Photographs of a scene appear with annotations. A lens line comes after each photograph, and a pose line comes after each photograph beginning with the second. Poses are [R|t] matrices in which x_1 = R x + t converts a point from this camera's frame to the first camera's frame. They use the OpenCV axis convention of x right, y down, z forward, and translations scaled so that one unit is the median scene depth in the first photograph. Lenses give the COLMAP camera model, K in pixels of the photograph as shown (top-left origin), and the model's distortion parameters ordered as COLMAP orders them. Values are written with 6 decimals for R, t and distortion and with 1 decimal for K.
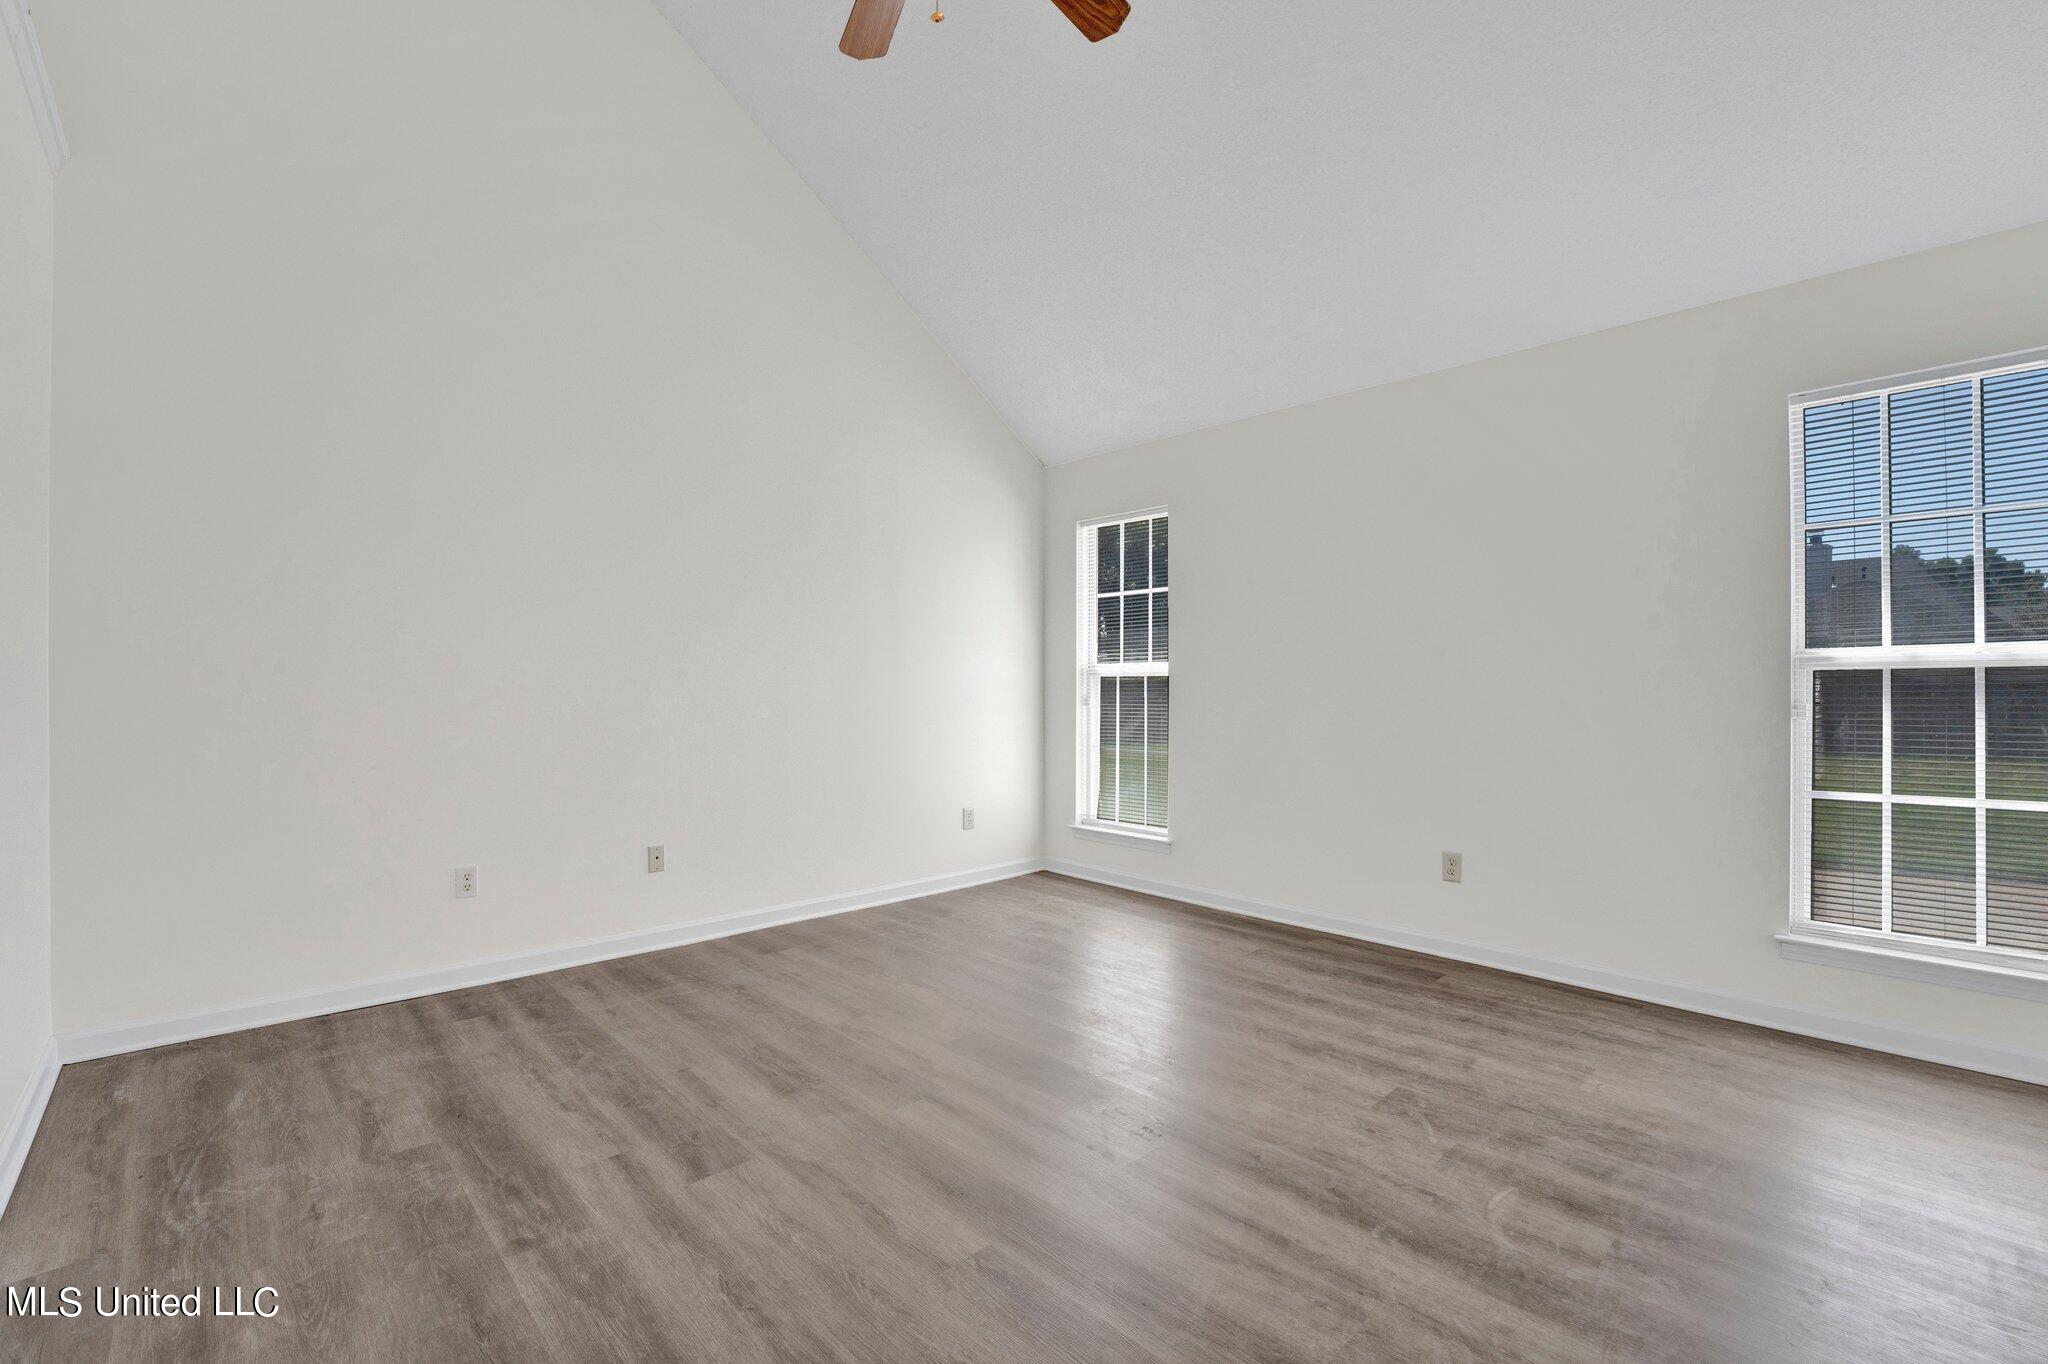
lens RADIAL K [[884.3, 0, 1014.7], [0, 884.3, 685.3], [0, 0, 1]] dist [-0.026405, 0.004039]
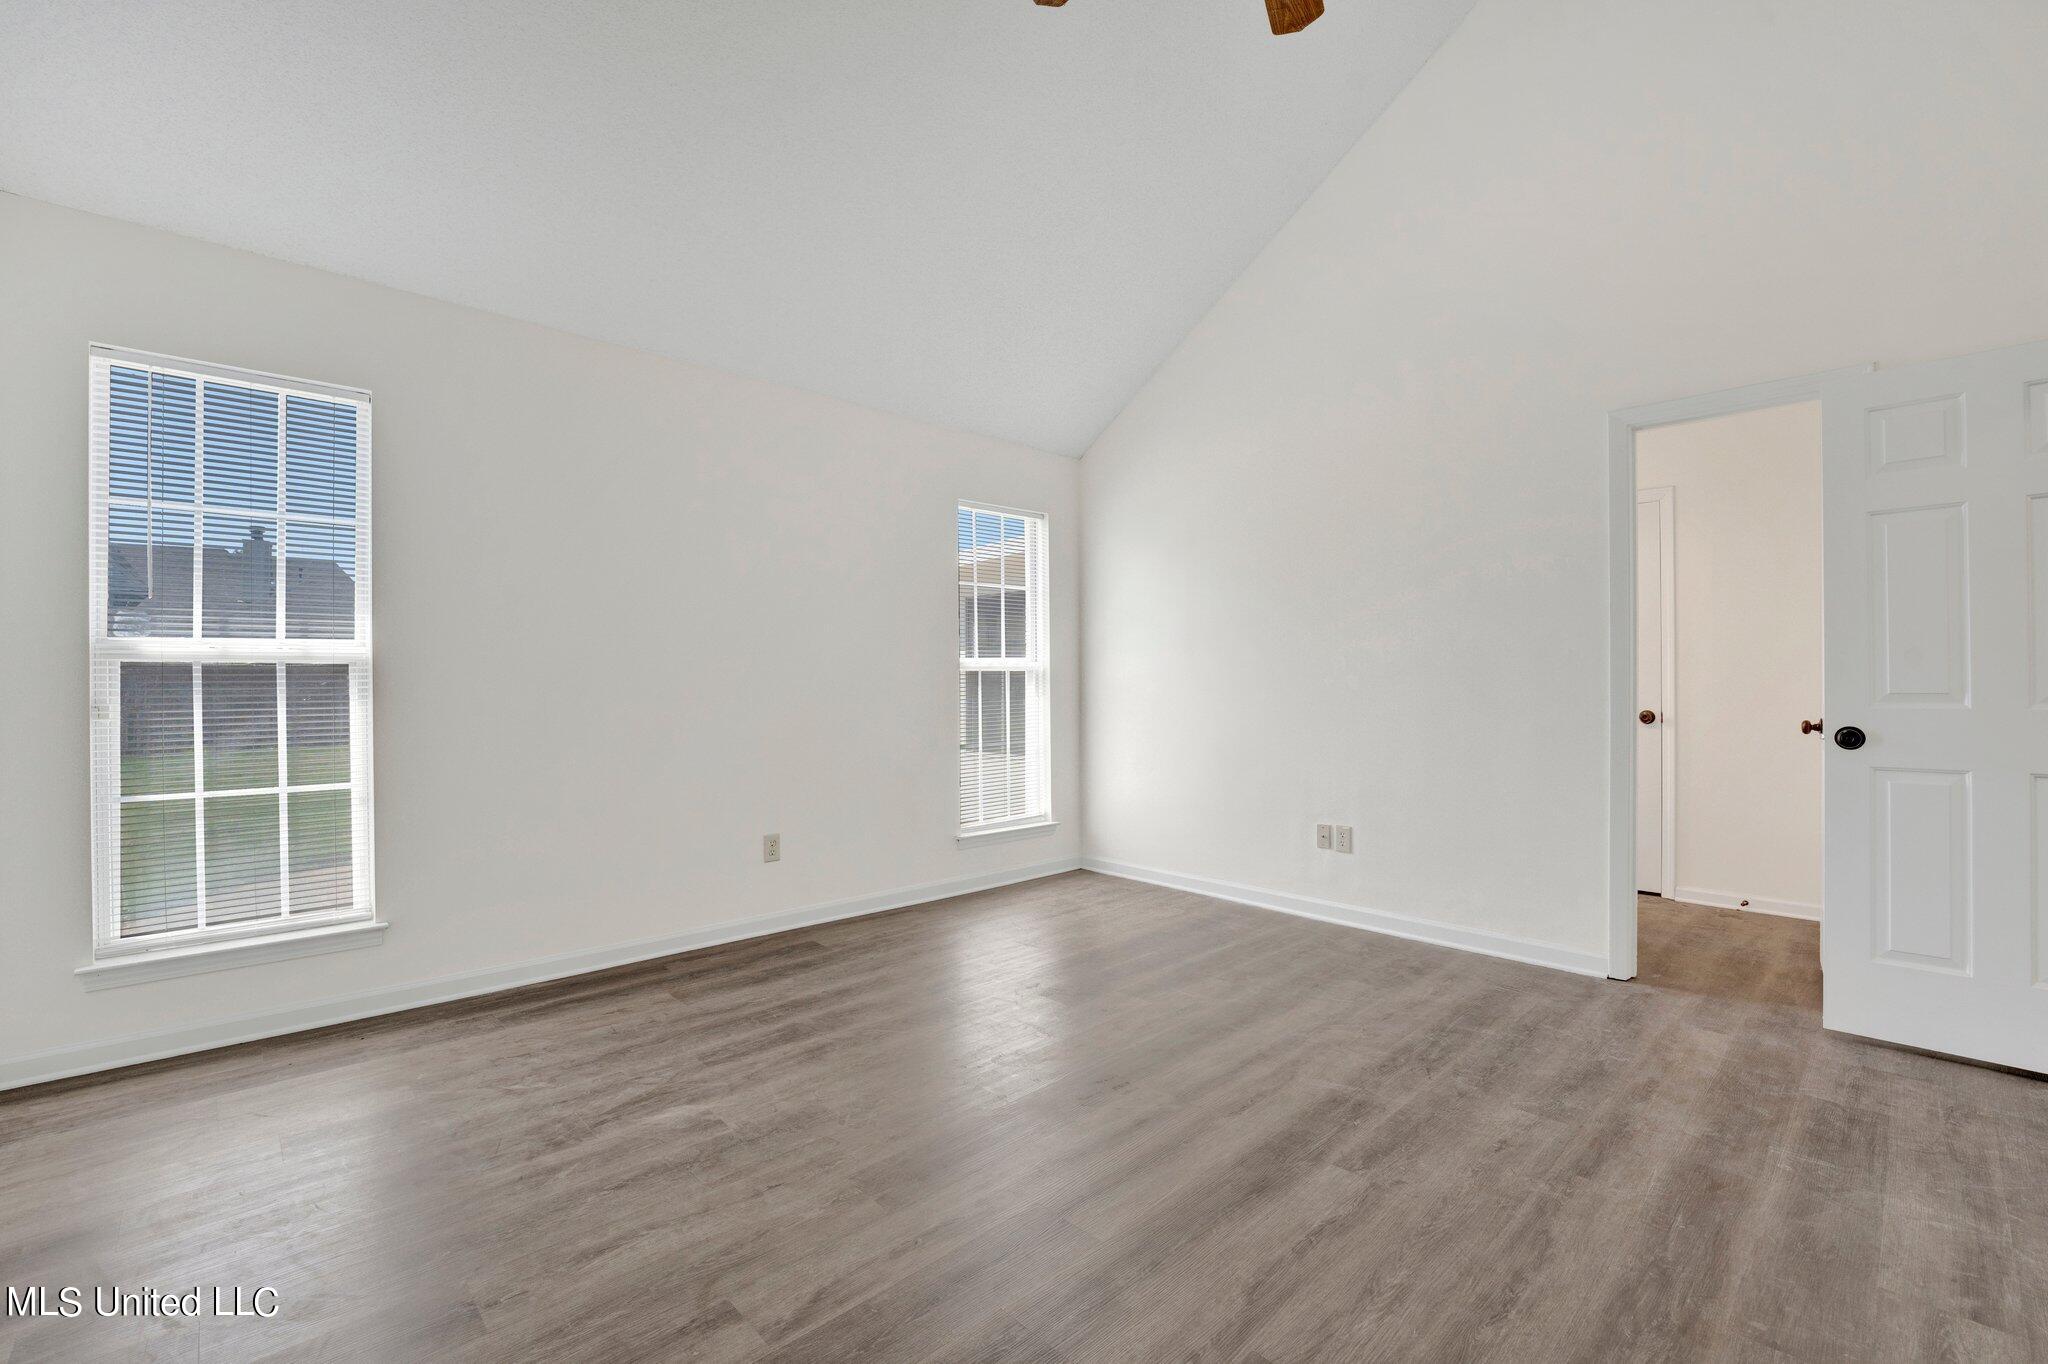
lens RADIAL K [[884.3, 0, 1021.8], [0, 884.3, 688.0], [0, 0, 1]] dist [-0.026405, 0.004039]
pose [[-0.004312, -0.009050, 0.999950, -0.559097], [0.000074, 0.999959, 0.009051, 0.001299], [-0.999991, 0.000113, -0.004311, 0.674351]]
